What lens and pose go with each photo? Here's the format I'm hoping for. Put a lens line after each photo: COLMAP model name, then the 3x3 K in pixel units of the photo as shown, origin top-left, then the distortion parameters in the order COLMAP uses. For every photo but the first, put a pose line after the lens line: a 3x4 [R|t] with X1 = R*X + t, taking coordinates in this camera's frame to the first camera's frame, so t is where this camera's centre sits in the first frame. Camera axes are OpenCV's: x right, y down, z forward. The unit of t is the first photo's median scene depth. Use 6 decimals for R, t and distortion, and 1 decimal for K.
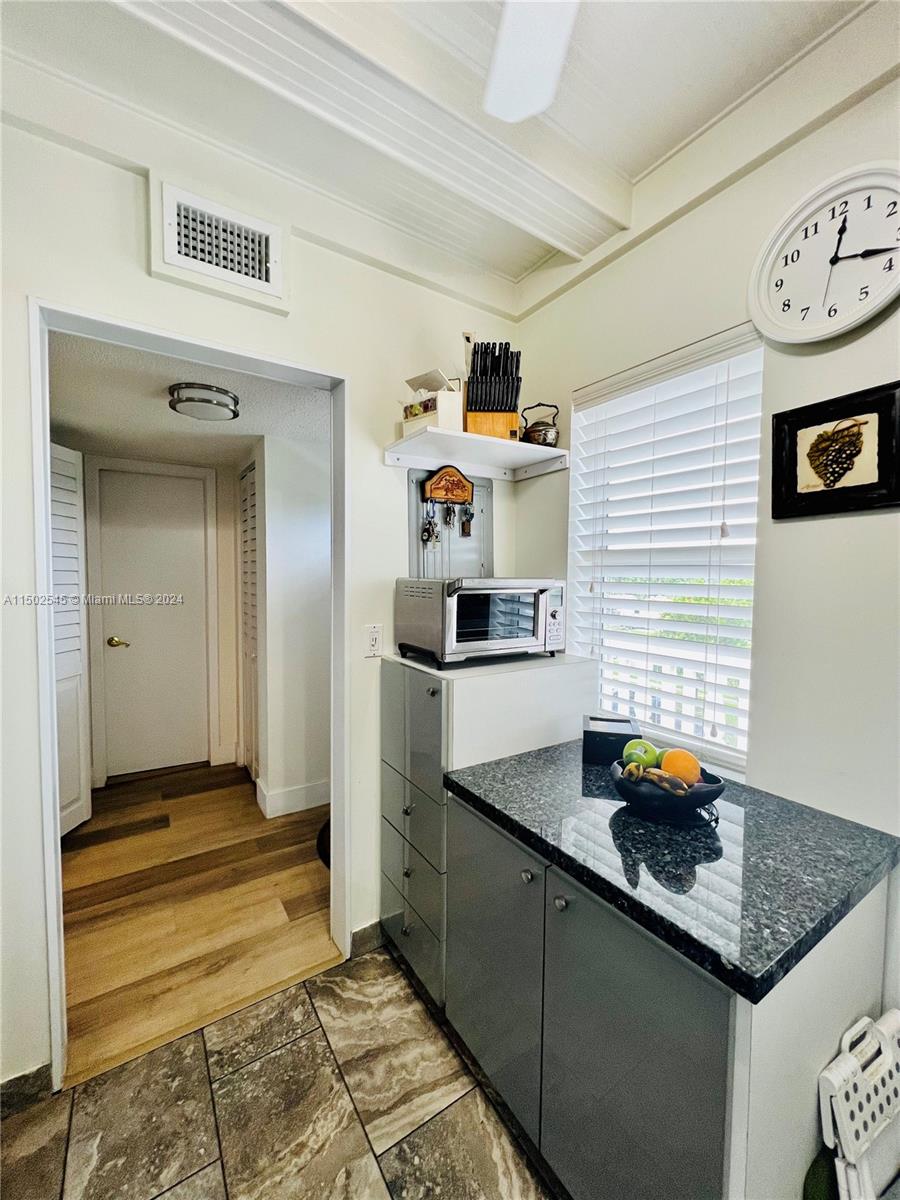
lens RADIAL K [[485.3, 0, 451.9], [0, 485.3, 597.7], [0, 0, 1]] dist [0.000855, -0.000335]
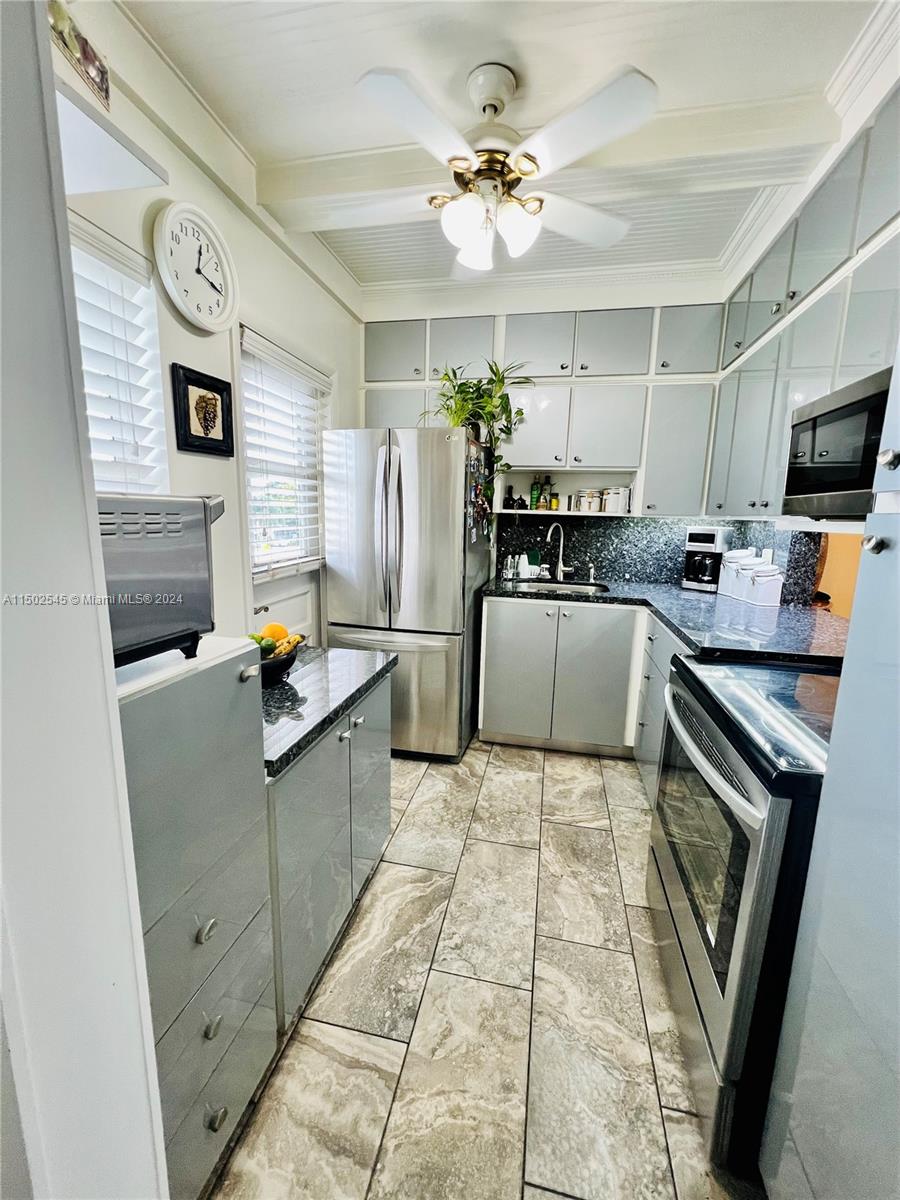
lens RADIAL K [[485.3, 0, 451.5], [0, 485.3, 596.9], [0, 0, 1]] dist [0.000855, -0.000335]
pose [[-0.703685, -0.151587, 0.694153, -0.811146], [0.001142, 0.976734, 0.214453, -0.062142], [-0.710511, 0.151700, -0.687140, 1.494653]]
